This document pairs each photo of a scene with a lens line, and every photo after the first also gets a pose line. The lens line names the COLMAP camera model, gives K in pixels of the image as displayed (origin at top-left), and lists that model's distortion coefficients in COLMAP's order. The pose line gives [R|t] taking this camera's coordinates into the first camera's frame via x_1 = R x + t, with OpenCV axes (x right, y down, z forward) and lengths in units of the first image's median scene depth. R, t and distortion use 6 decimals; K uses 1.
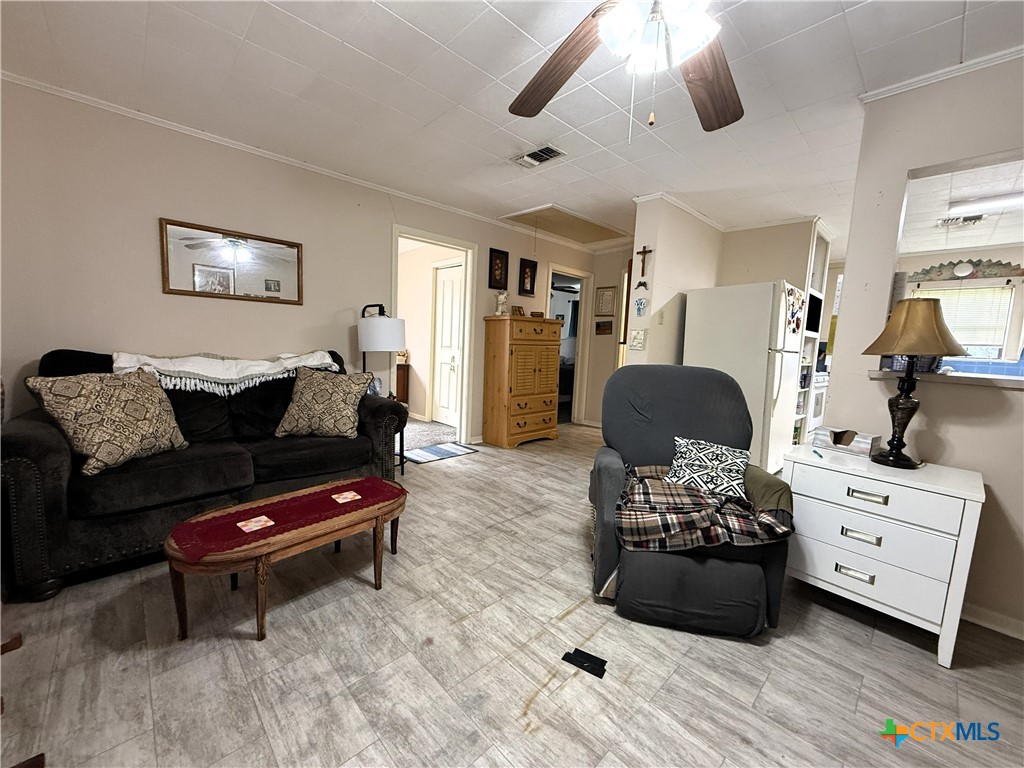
lens RADIAL K [[408.9, 0, 510.4], [0, 408.9, 382.8], [0, 0, 1]] dist [0.001974, 0.000428]
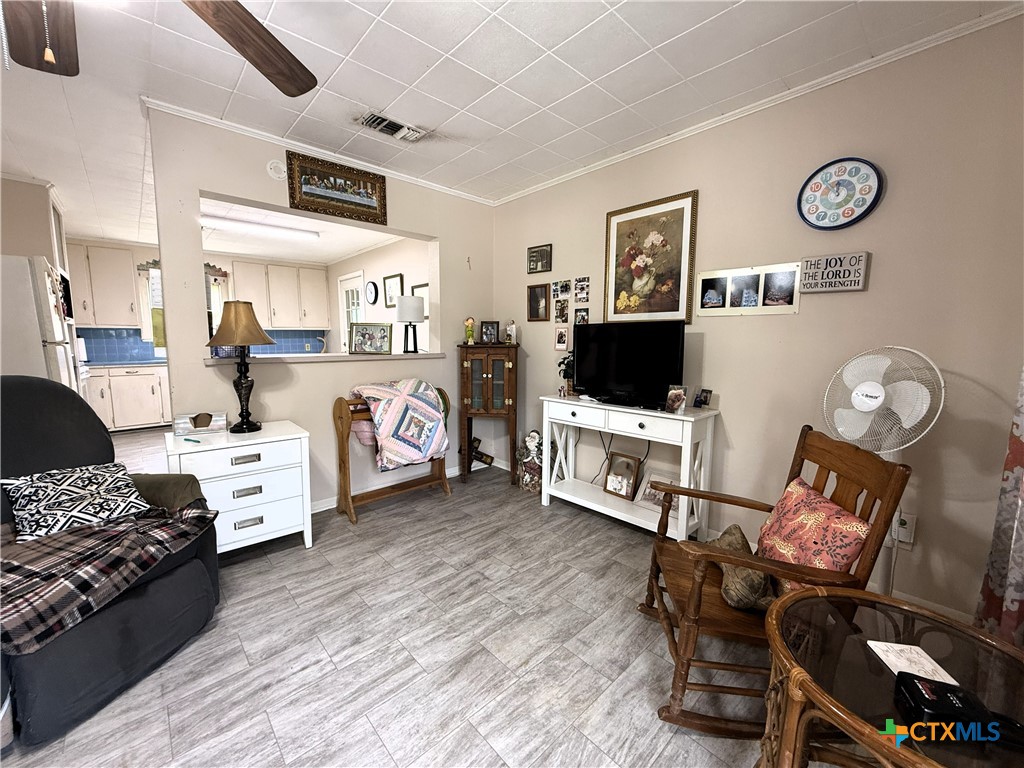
lens RADIAL K [[408.9, 0, 509.4], [0, 408.9, 383.8], [0, 0, 1]] dist [0.001974, 0.000428]
pose [[0.017448, -0.153071, 0.988061, -0.306219], [0.100469, 0.983478, 0.150587, -0.057663], [-0.994787, 0.096642, 0.032539, 0.134708]]
